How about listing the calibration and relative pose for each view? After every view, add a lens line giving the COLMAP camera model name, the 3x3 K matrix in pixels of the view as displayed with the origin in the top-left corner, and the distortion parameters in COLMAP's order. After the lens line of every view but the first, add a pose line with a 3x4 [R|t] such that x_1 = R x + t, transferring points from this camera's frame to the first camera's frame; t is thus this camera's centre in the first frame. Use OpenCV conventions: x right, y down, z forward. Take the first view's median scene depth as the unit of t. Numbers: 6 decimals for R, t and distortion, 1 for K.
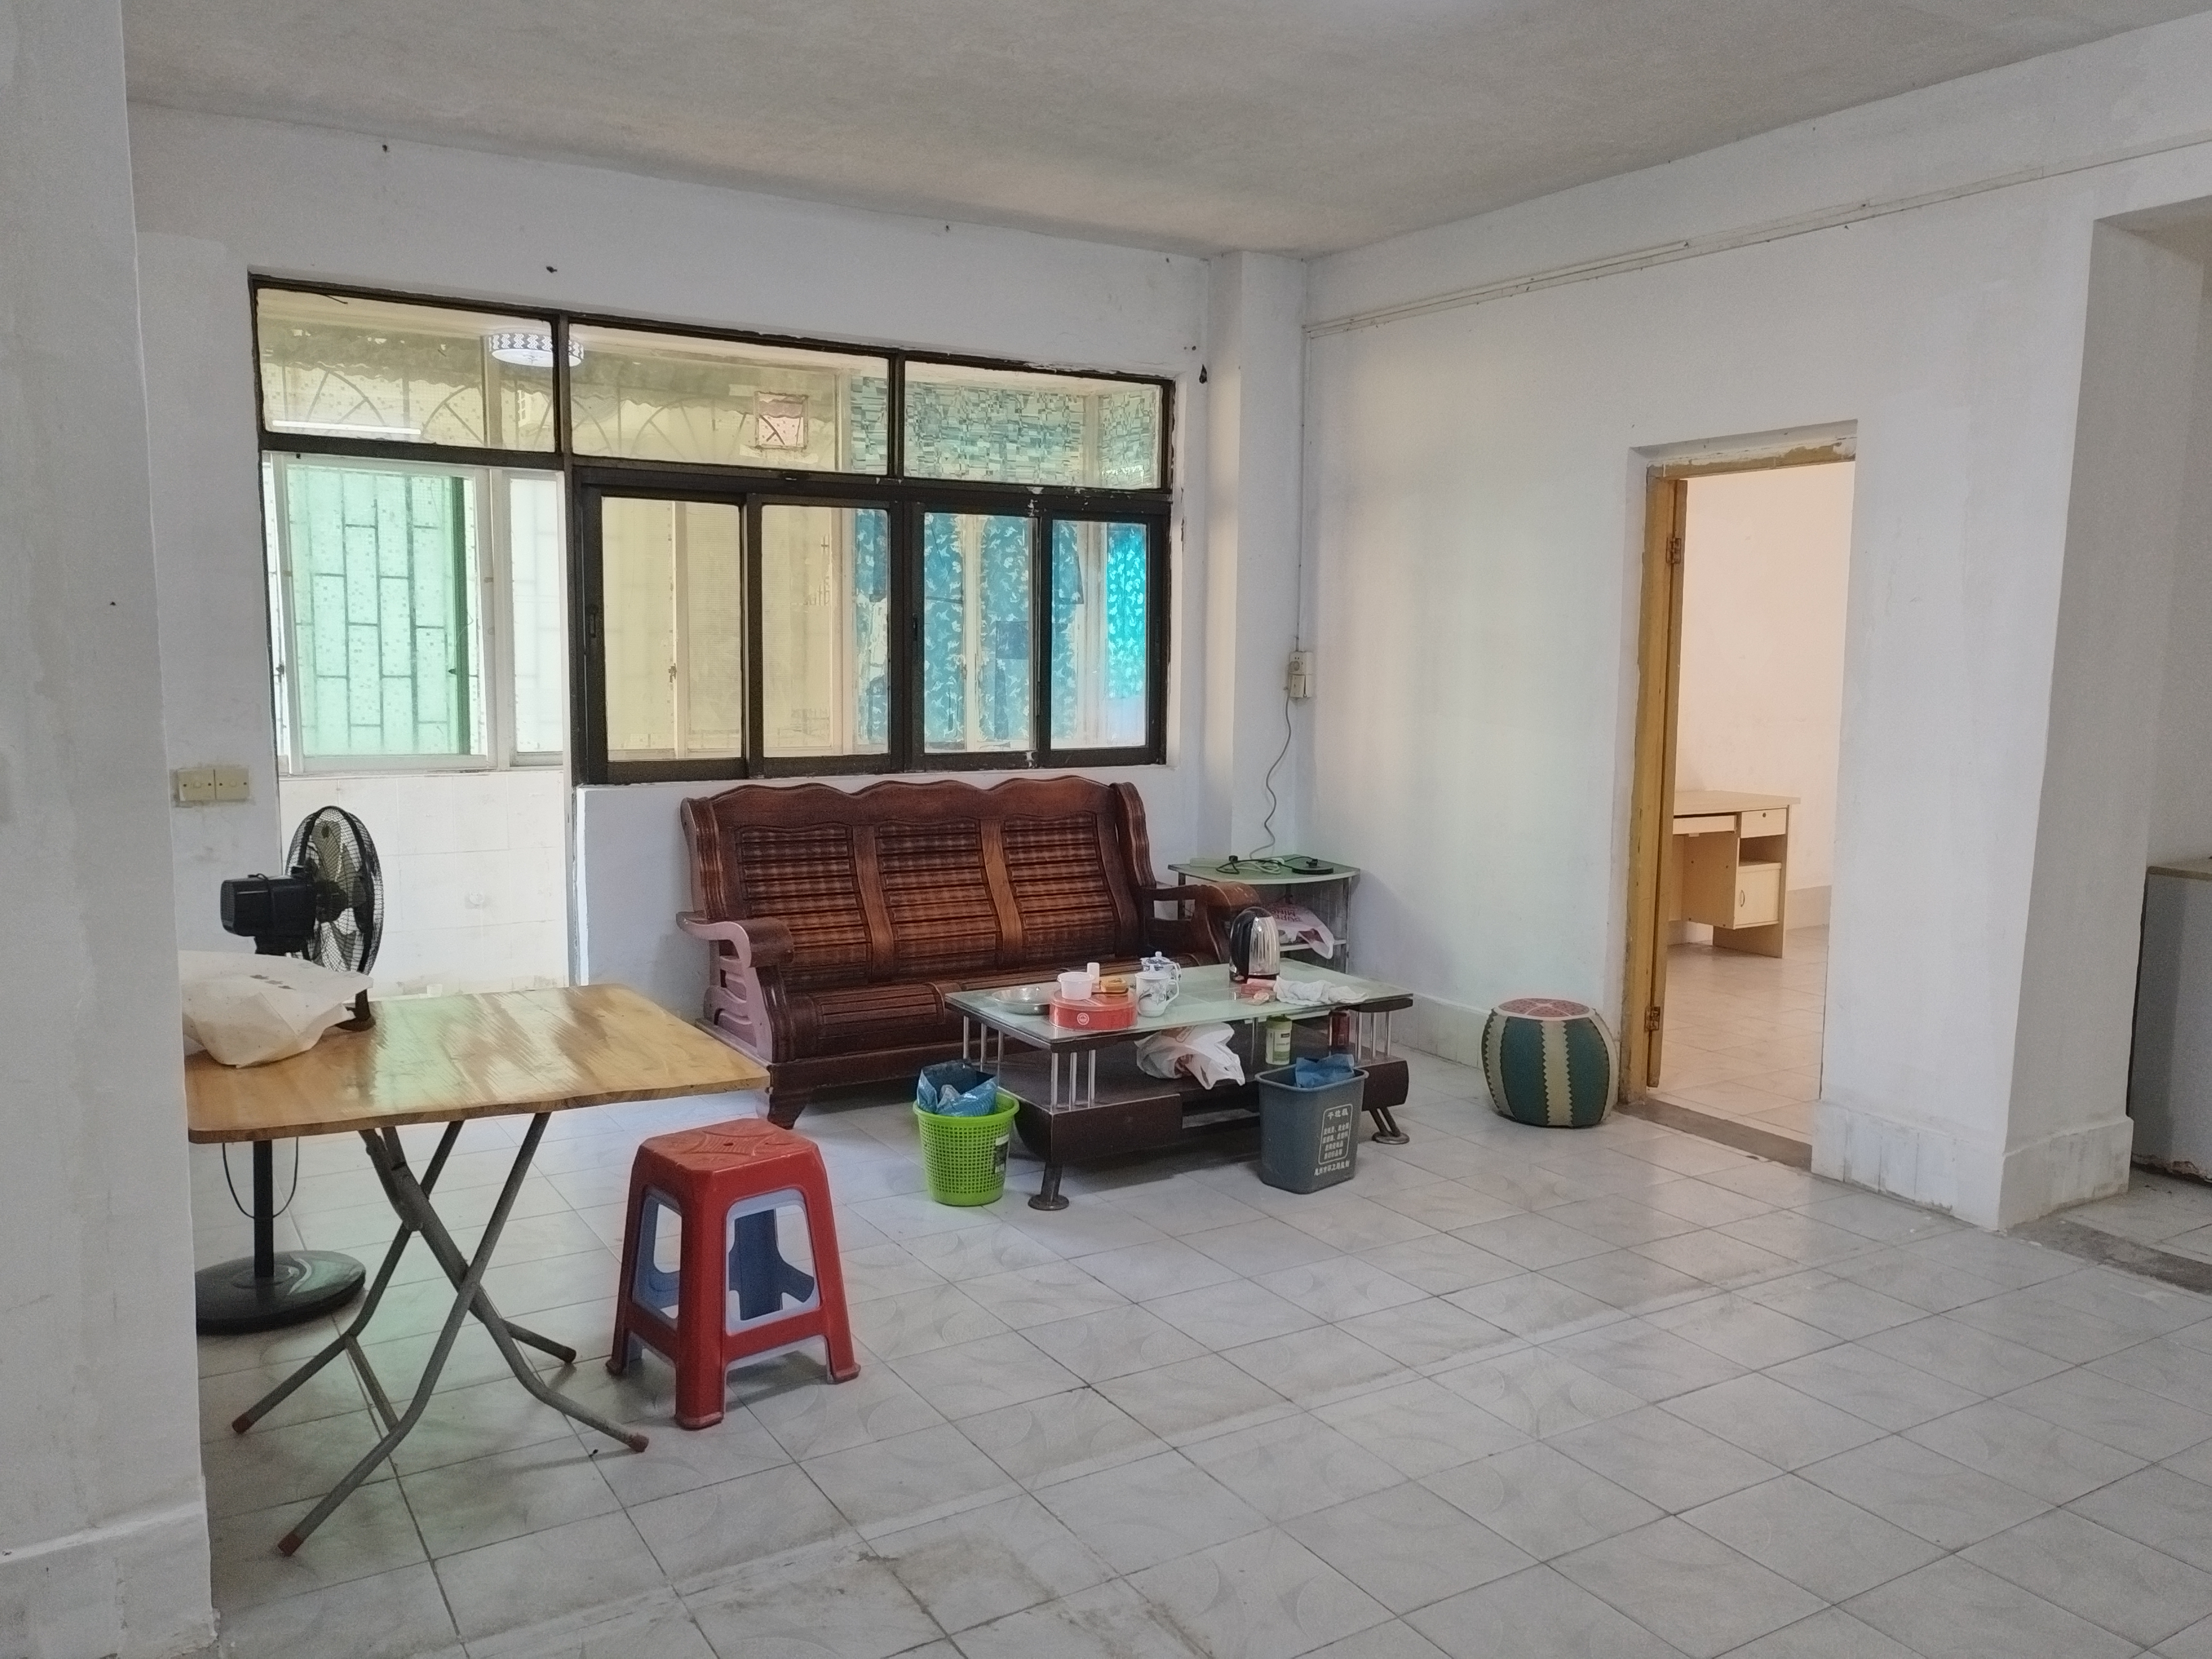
lens RADIAL K [[1696.3, 0, 1095.1], [0, 1696.3, 825.6], [0, 0, 1]] dist [0.016614, 0.040430]
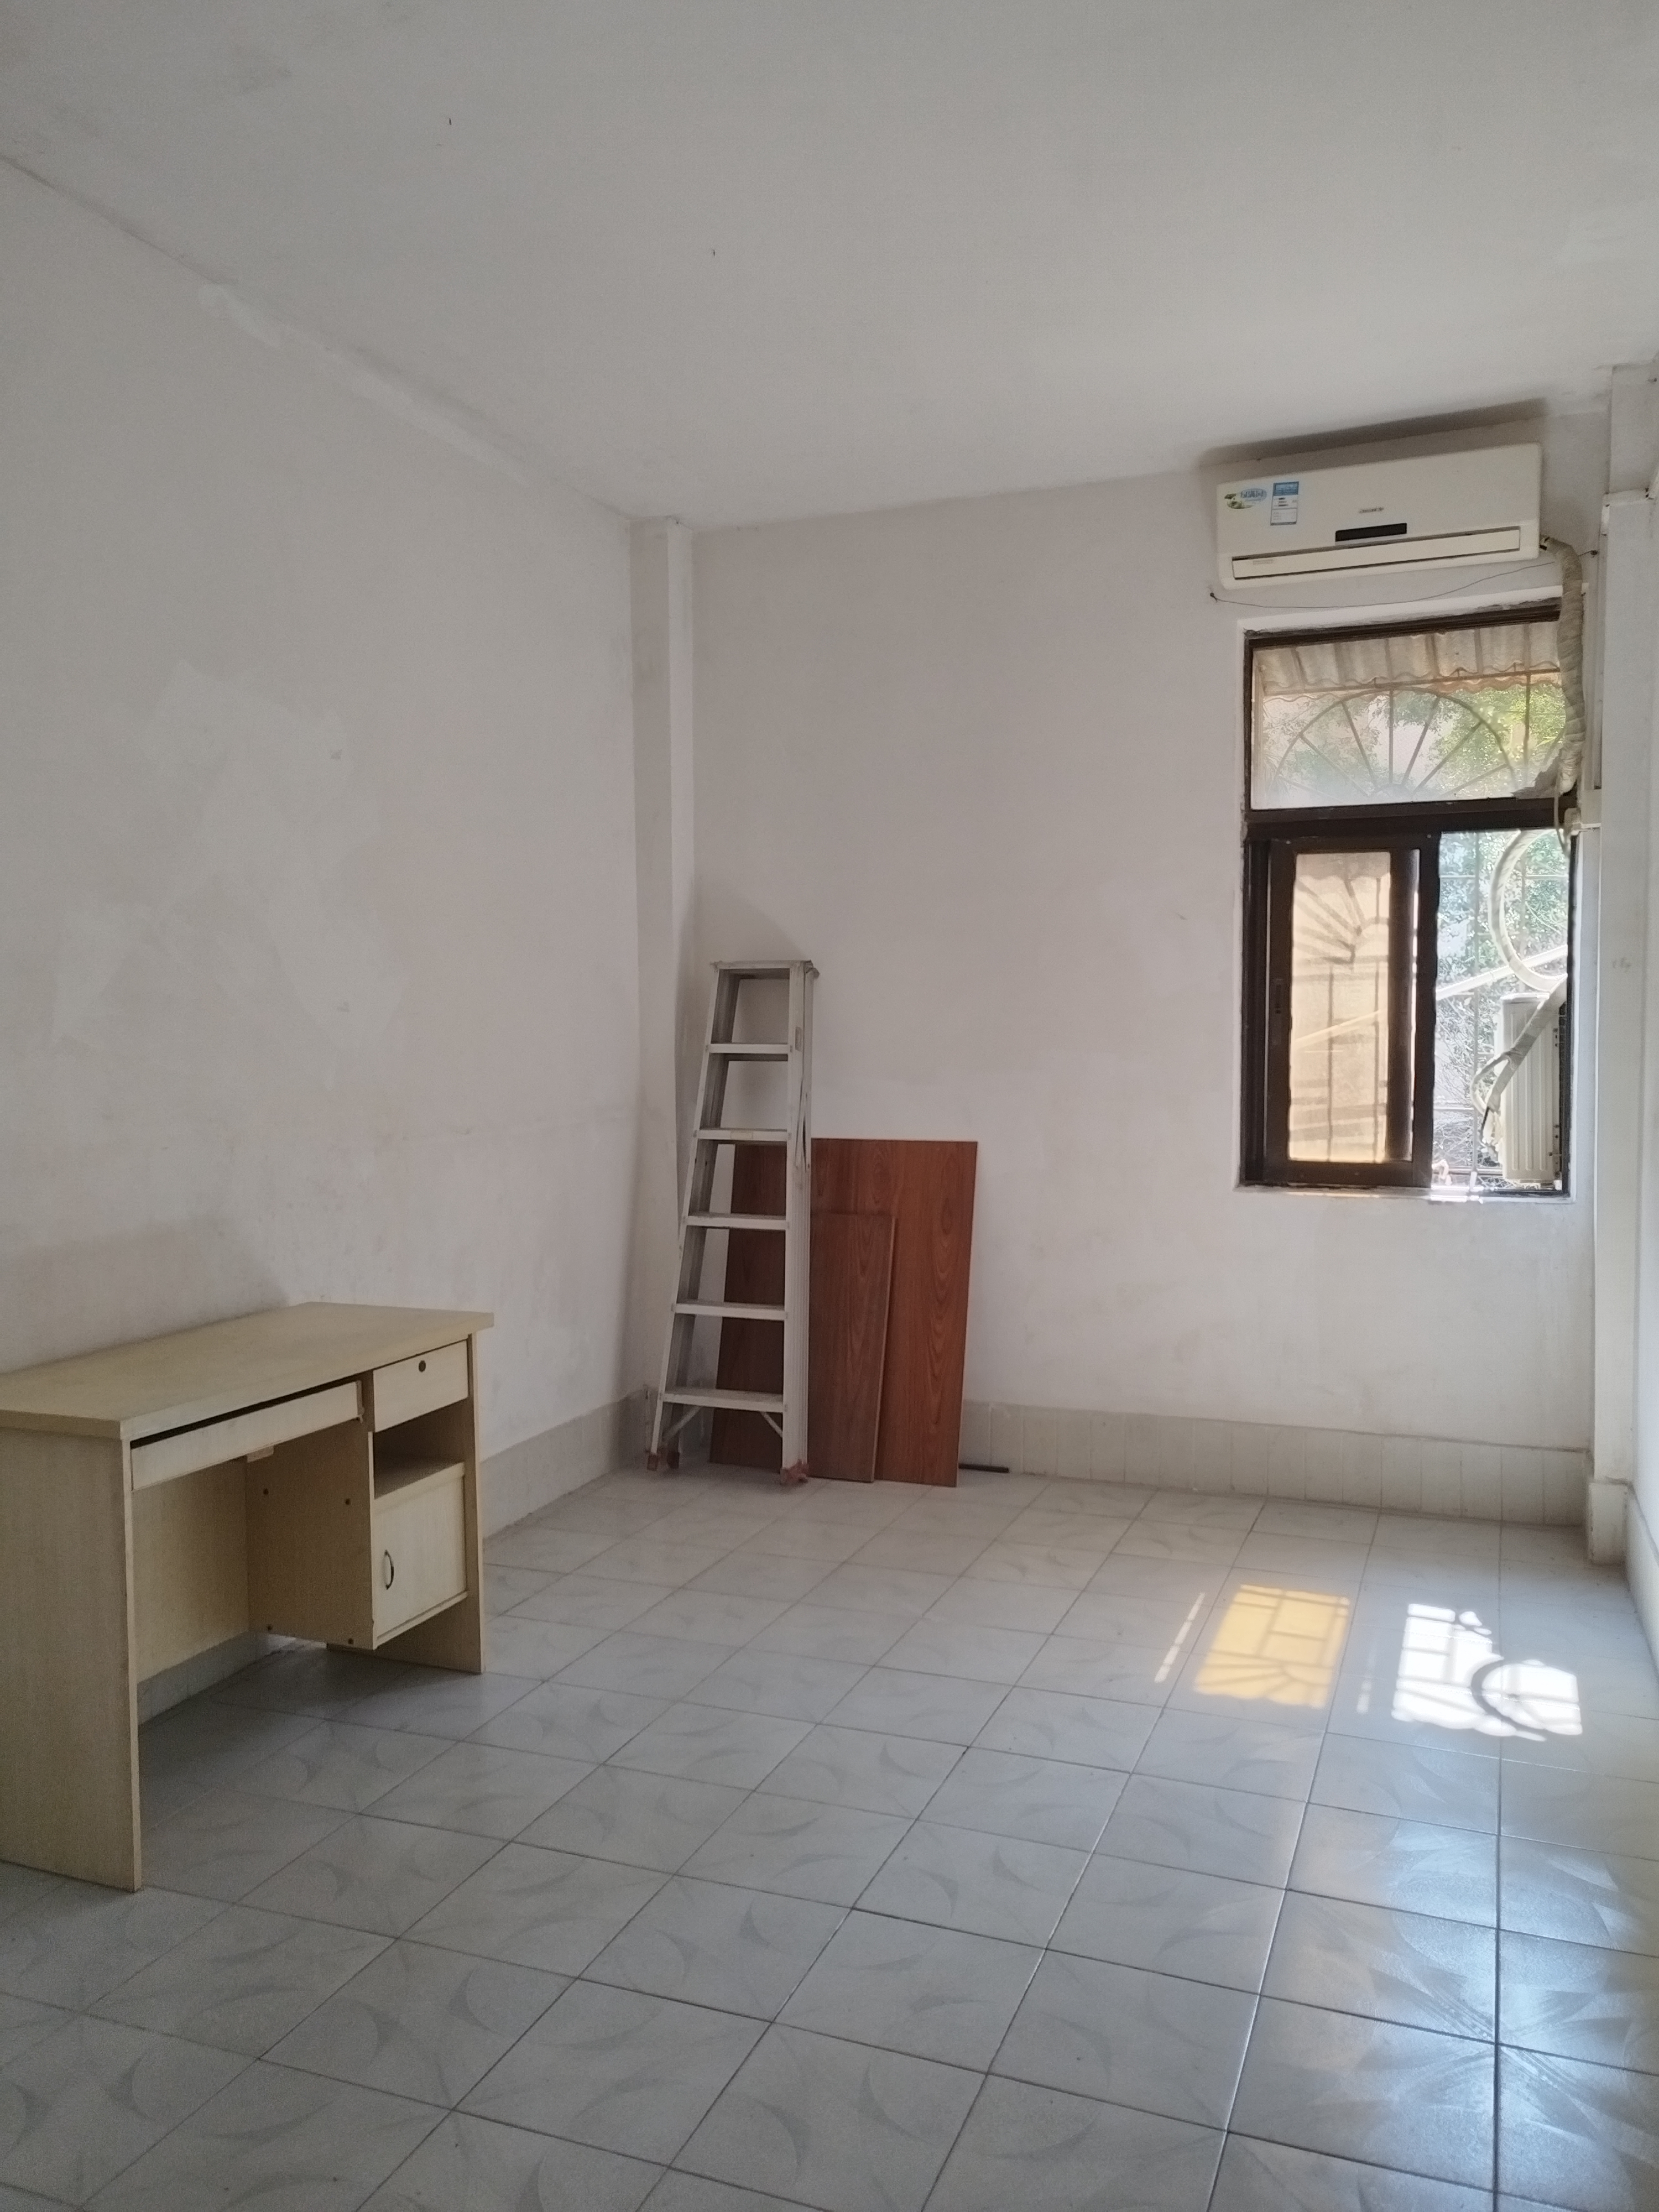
lens RADIAL K [[1696.3, 0, 830.8], [0, 1696.3, 1108.2], [0, 0, 1]] dist [0.016614, 0.040430]
pose [[0.801046, -0.048487, 0.596636, 0.349571], [0.084346, 0.995913, -0.032308, -0.077454], [-0.592630, 0.076204, 0.801862, 0.925385]]
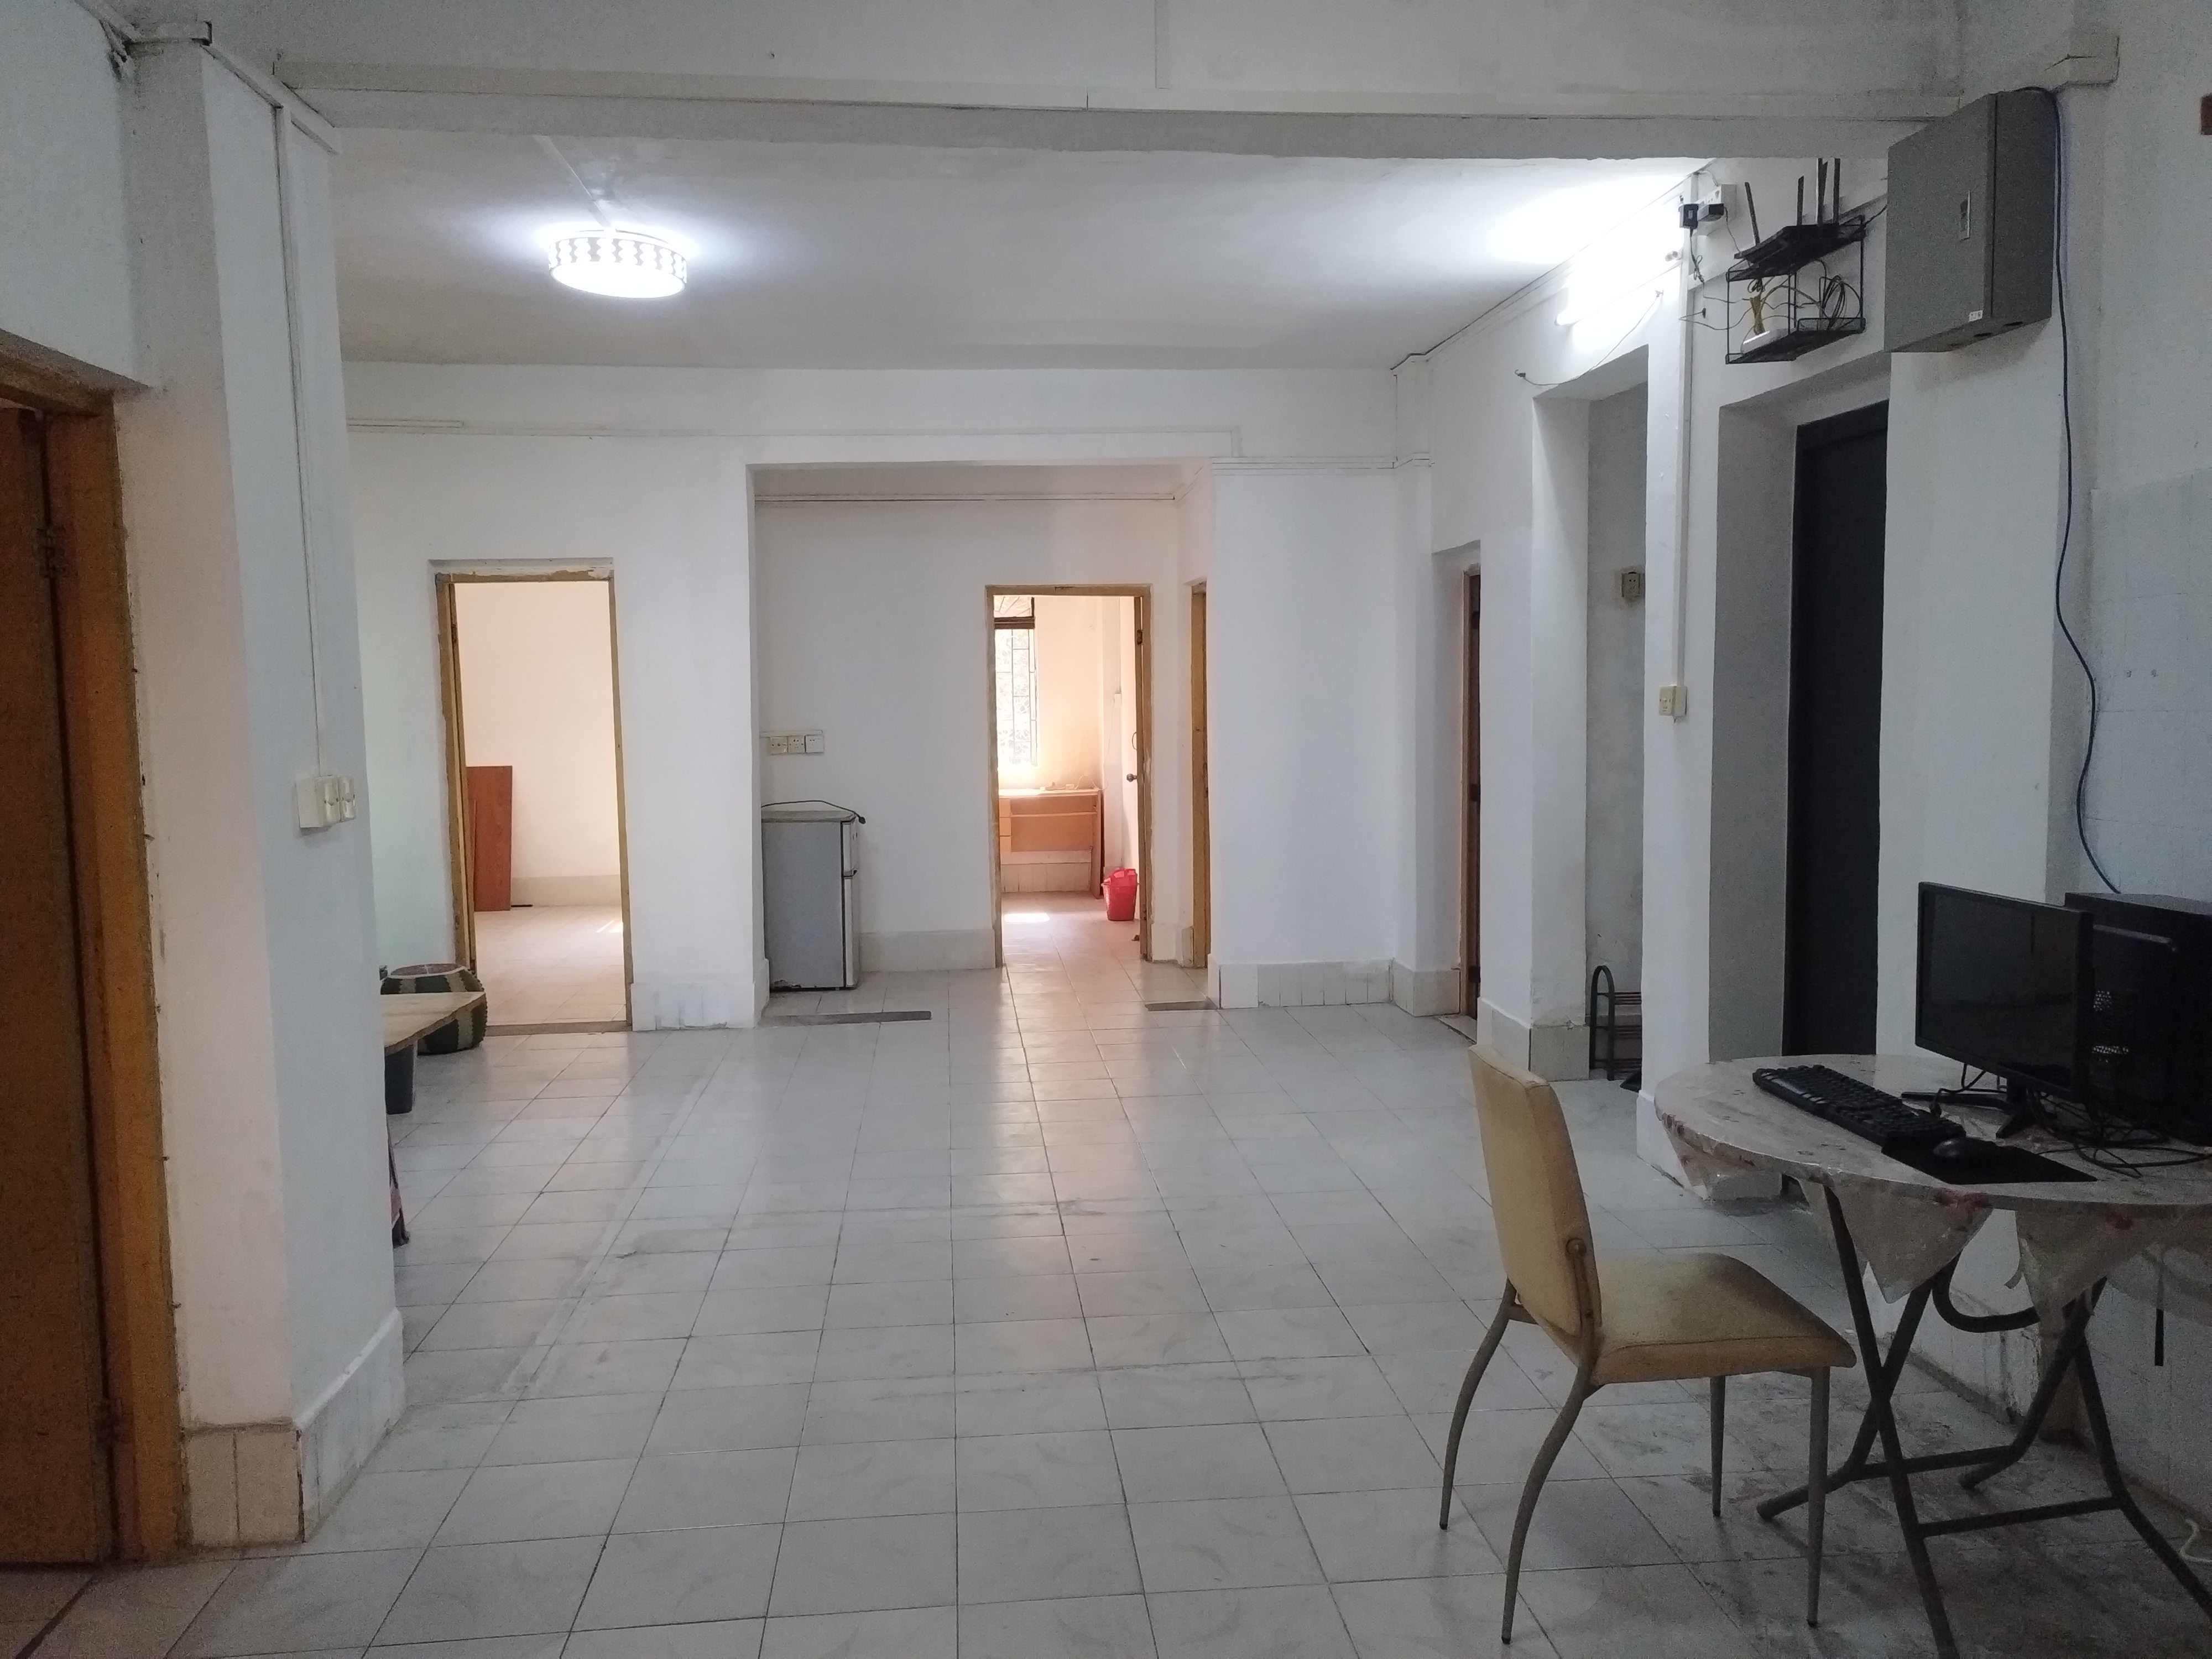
lens RADIAL K [[1696.3, 0, 1104.8], [0, 1696.3, 830.8], [0, 0, 1]] dist [0.016614, 0.040430]
pose [[0.437926, -0.094641, 0.894016, -0.746729], [0.123360, 0.991363, 0.044520, 0.004008], [-0.890507, 0.090789, 0.445819, -0.098744]]
